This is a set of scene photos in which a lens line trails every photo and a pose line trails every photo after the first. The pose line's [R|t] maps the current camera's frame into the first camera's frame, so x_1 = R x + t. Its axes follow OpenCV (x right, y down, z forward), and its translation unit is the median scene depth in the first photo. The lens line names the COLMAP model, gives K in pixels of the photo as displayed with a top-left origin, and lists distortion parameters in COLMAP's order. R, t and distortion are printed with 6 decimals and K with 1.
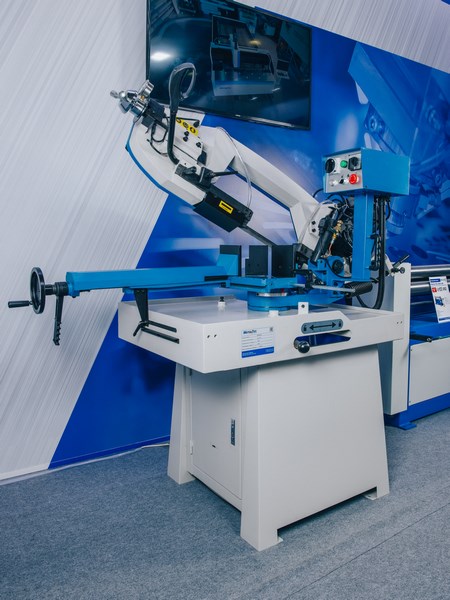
lens RADIAL K [[494.5, 0, 235.7], [0, 494.5, 275.6], [0, 0, 1]] dist [-0.066671, 0.014626]
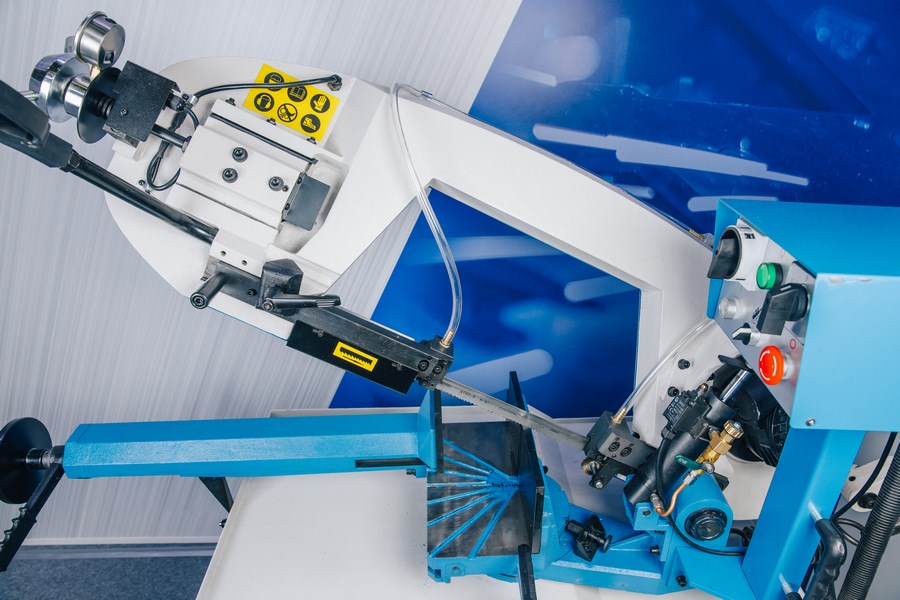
lens RADIAL K [[608.0, 0, 444.0], [0, 608.0, 302.4], [0, 0, 1]] dist [-0.085589, 0.050920]
pose [[0.838390, 0.226137, -0.495947, 0.231336], [-0.021542, 0.922913, 0.384404, -0.325143], [0.544644, -0.311597, 0.778633, 0.650708]]
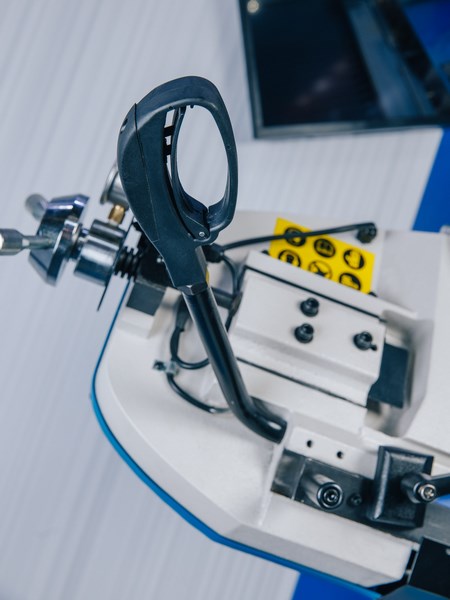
lens RADIAL K [[886.7, 0, 225.0], [0, 886.7, 300.0], [0, 0, 1]] dist [0.072519, 0.012955]
pose [[0.912133, -0.116023, -0.393131, 0.037521], [0.093976, 0.992750, -0.074946, -0.238281], [0.398976, 0.031416, 0.916423, 0.510218]]
